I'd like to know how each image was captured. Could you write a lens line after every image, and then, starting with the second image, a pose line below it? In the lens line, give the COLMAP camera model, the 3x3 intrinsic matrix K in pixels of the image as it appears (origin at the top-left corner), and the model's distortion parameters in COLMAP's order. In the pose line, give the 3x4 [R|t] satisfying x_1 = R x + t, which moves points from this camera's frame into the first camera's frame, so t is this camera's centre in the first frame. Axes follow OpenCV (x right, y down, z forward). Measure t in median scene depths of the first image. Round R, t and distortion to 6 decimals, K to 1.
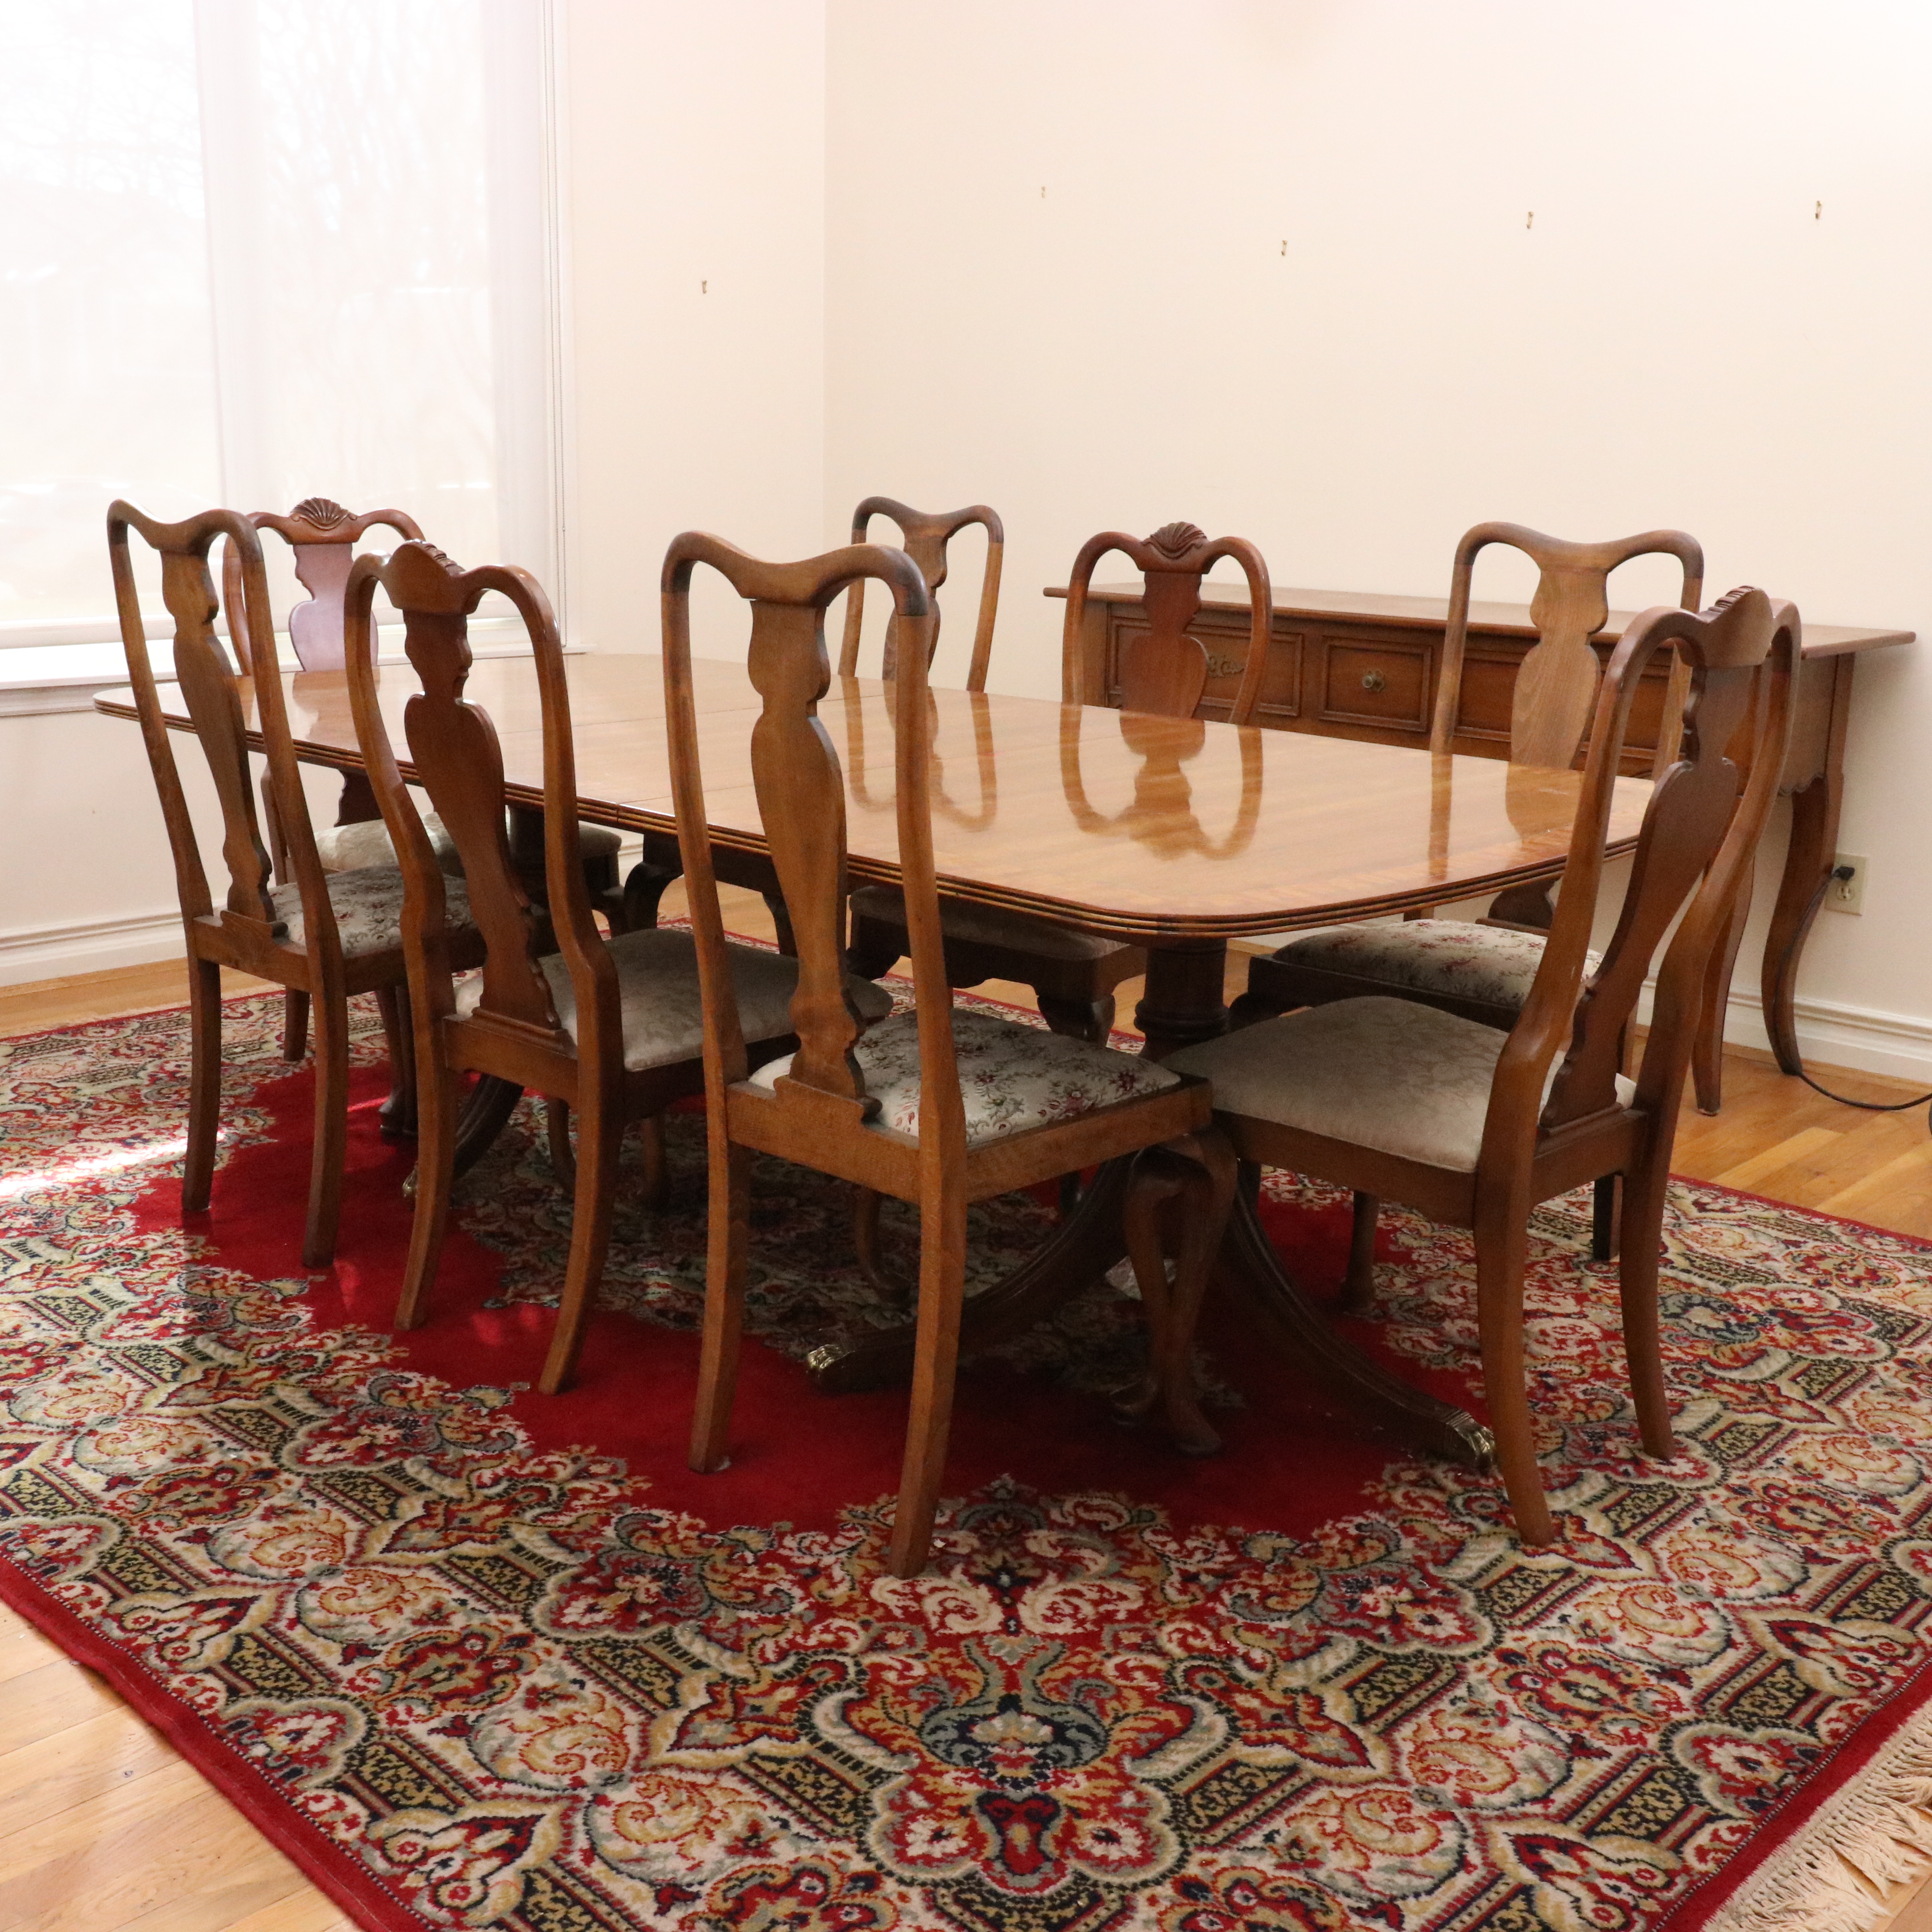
lens RADIAL K [[2155.8, 0, 965.4], [0, 2155.8, 970.0], [0, 0, 1]] dist [0.010438, 0.000000]
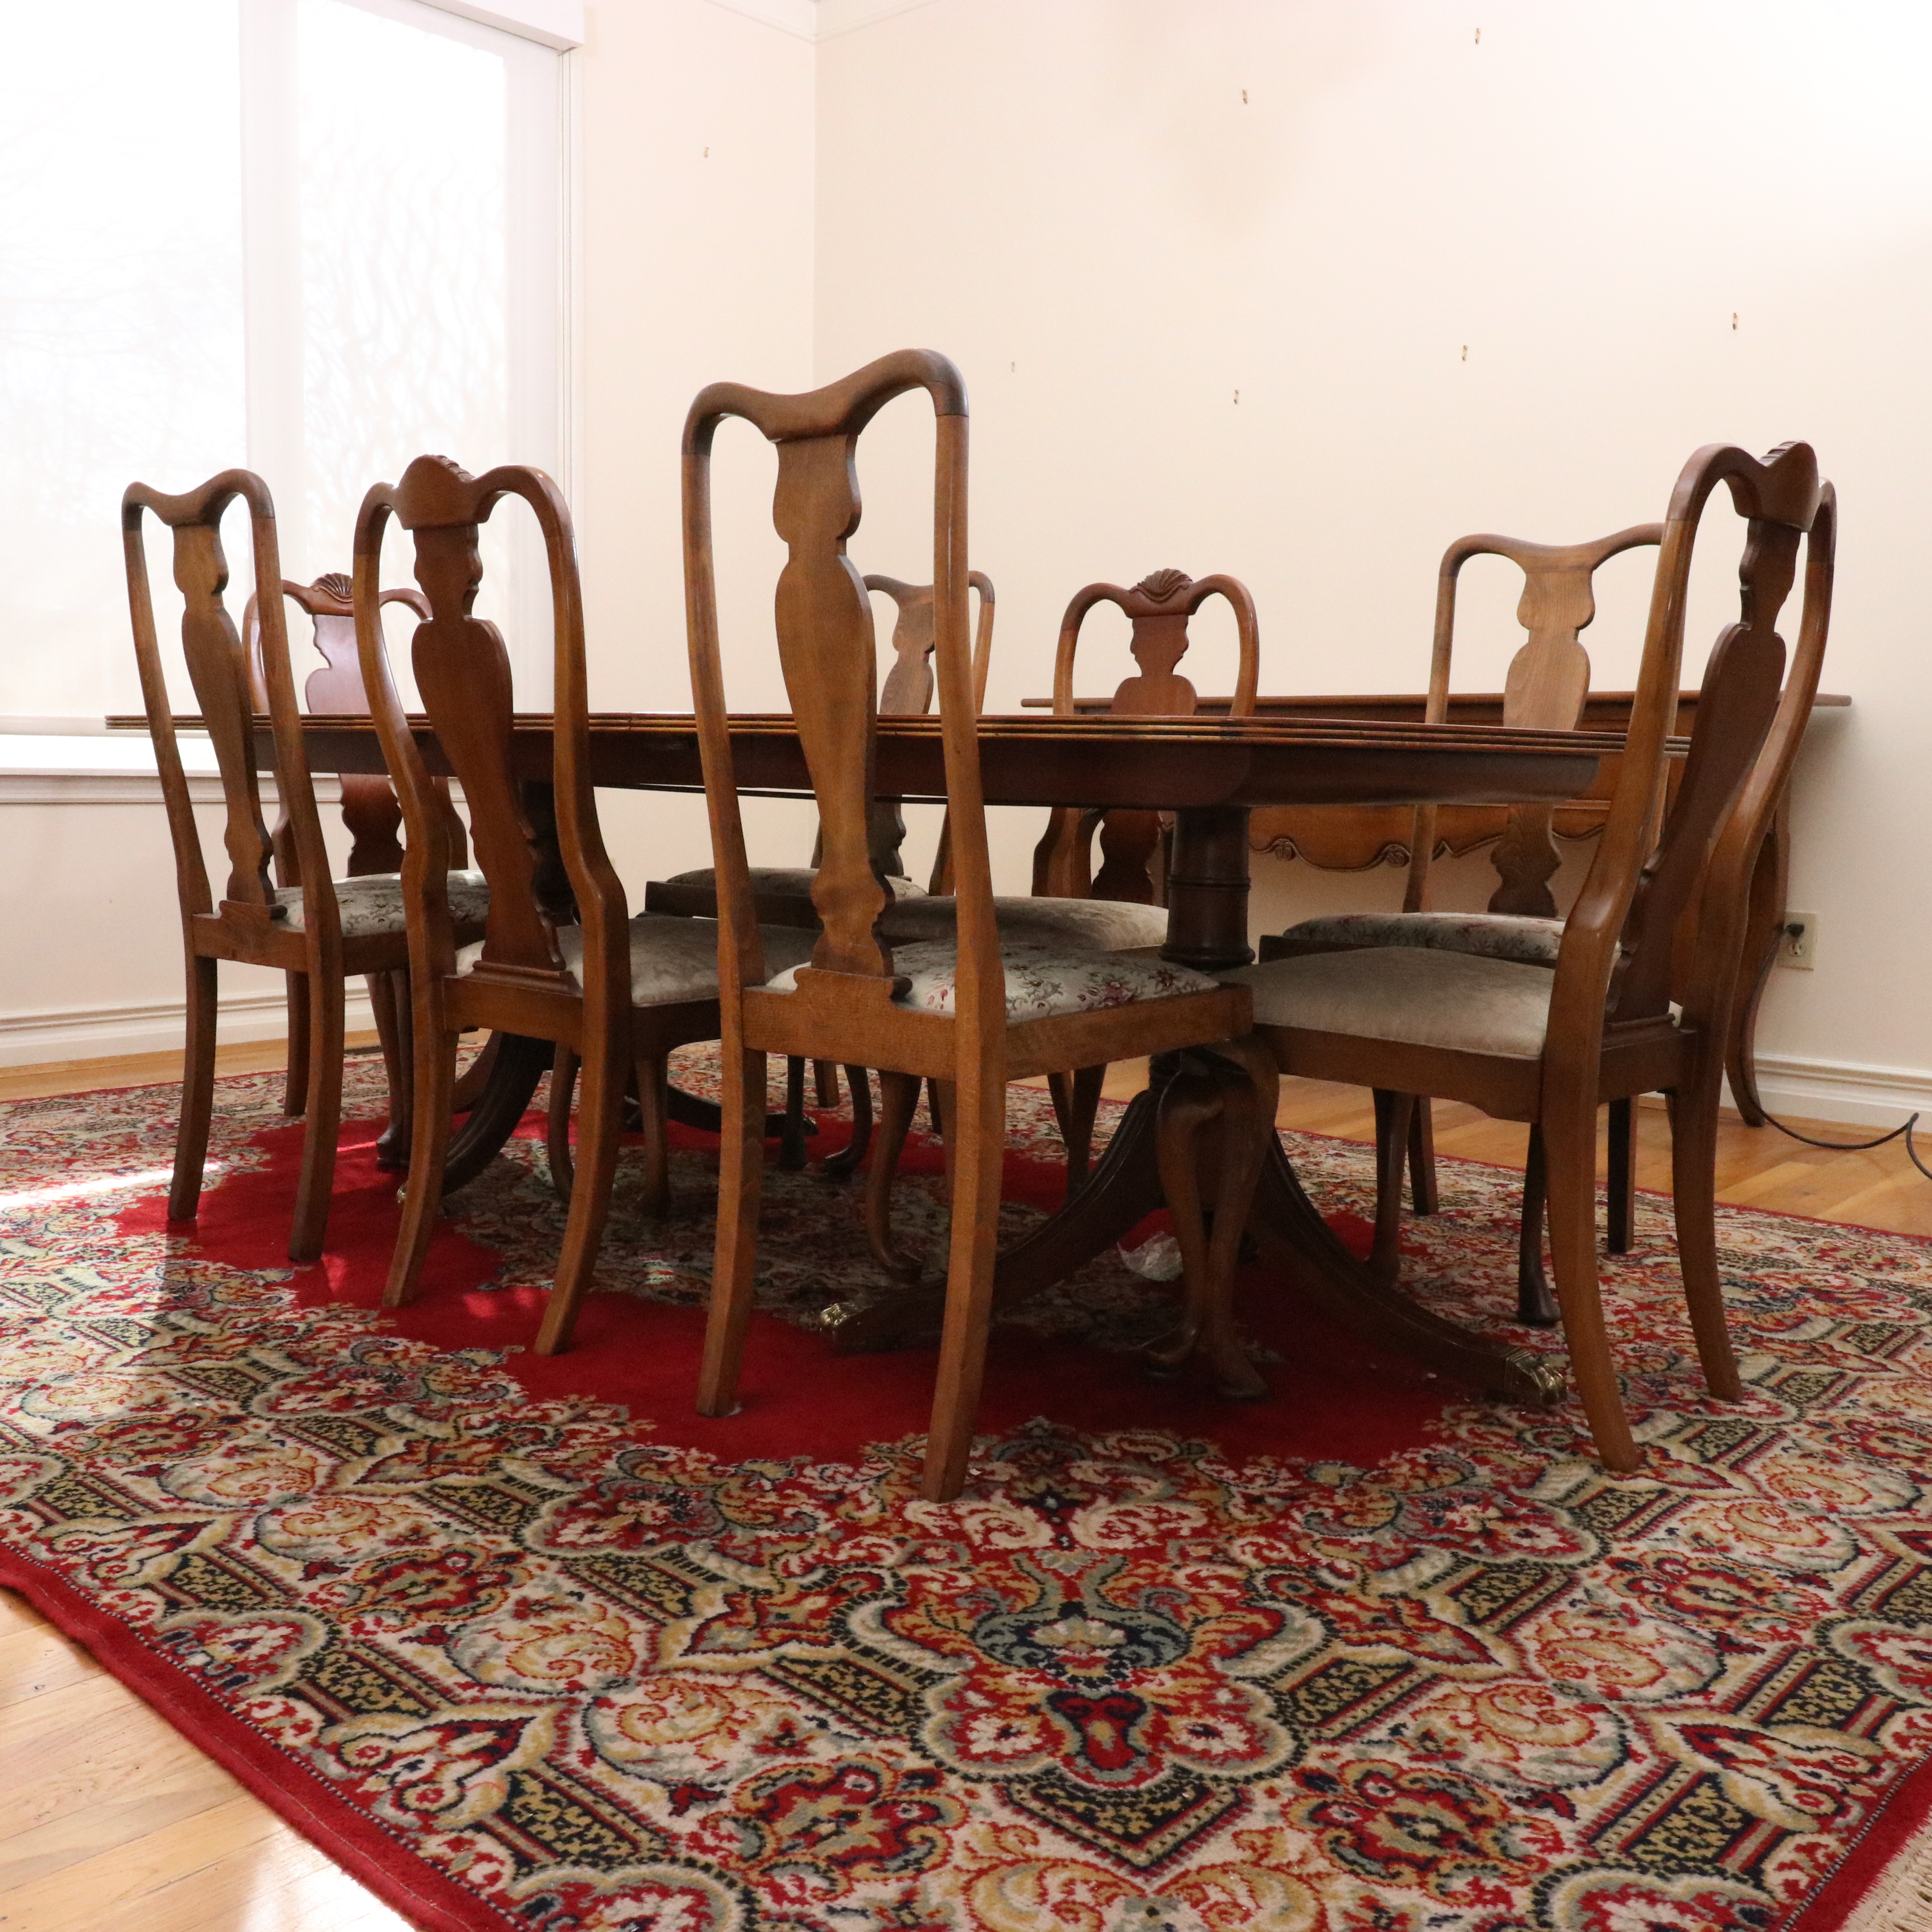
lens RADIAL K [[1887.4, 0, 966.7], [0, 1887.4, 965.4], [0, 0, 1]] dist [0.005025, 0.000000]
pose [[0.999567, -0.004191, 0.029132, -0.040604], [0.008056, 0.990972, -0.133830, 0.171851], [-0.028308, 0.134007, 0.990576, 0.196211]]
